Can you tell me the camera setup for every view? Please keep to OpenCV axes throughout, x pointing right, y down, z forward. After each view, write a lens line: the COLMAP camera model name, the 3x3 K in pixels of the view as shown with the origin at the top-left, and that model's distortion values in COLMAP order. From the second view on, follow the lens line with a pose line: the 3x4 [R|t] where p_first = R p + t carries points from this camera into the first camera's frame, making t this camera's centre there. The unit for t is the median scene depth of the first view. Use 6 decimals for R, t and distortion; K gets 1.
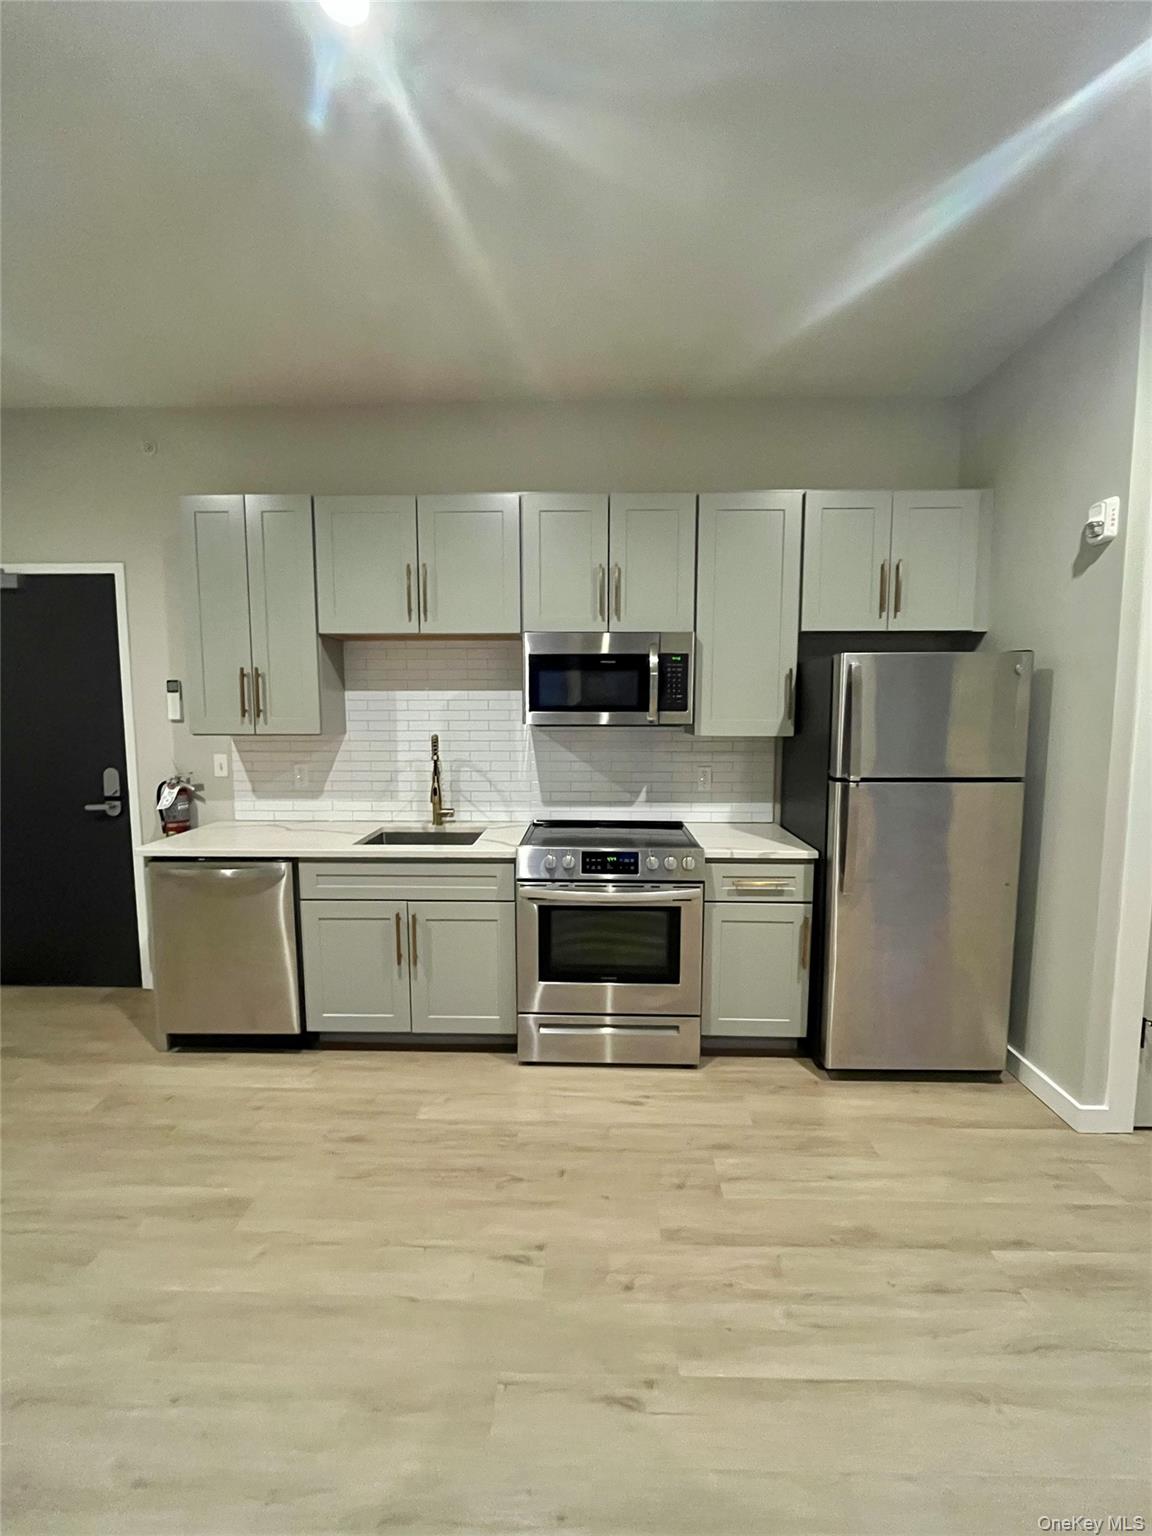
lens RADIAL K [[657.3, 0, 570.5], [0, 657.3, 773.4], [0, 0, 1]] dist [-0.003629, -0.000737]
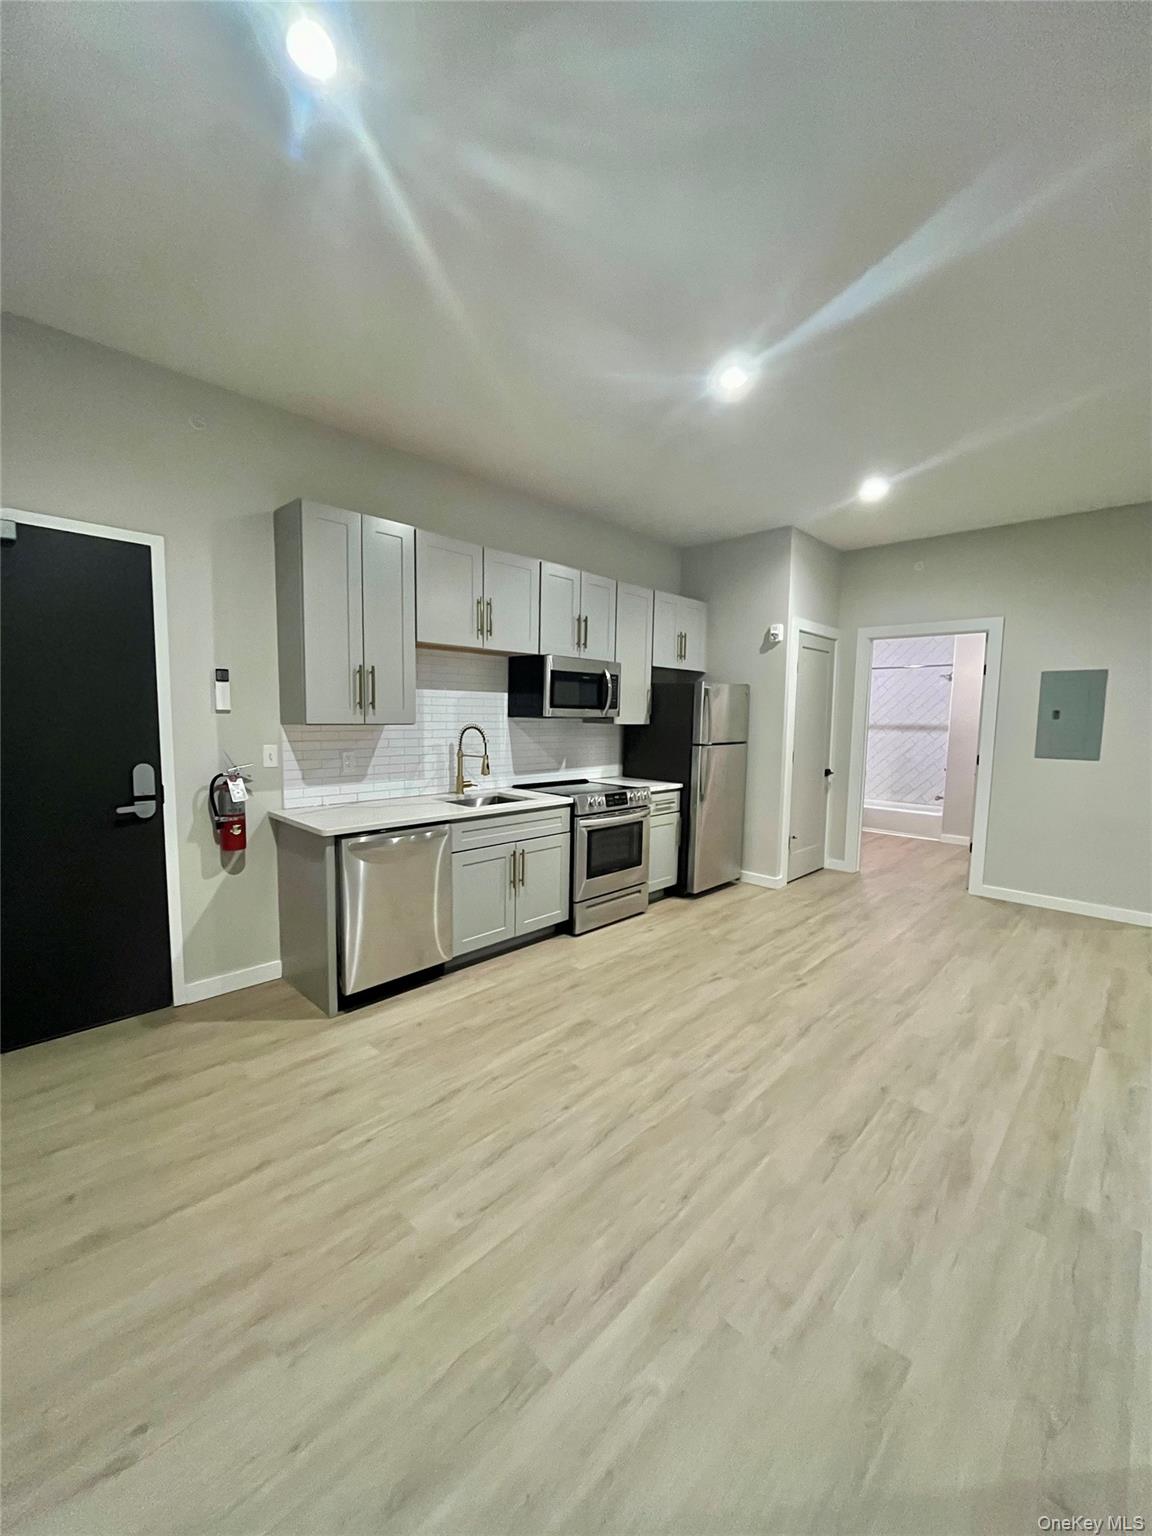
lens RADIAL K [[615.5, 0, 580.6], [0, 615.5, 773.2], [0, 0, 1]] dist [-0.000501, -0.000265]
pose [[0.673891, -0.061959, 0.736229, -1.092008], [0.054976, 0.997920, 0.033662, 0.010767], [-0.736783, 0.017790, 0.675895, 0.006158]]
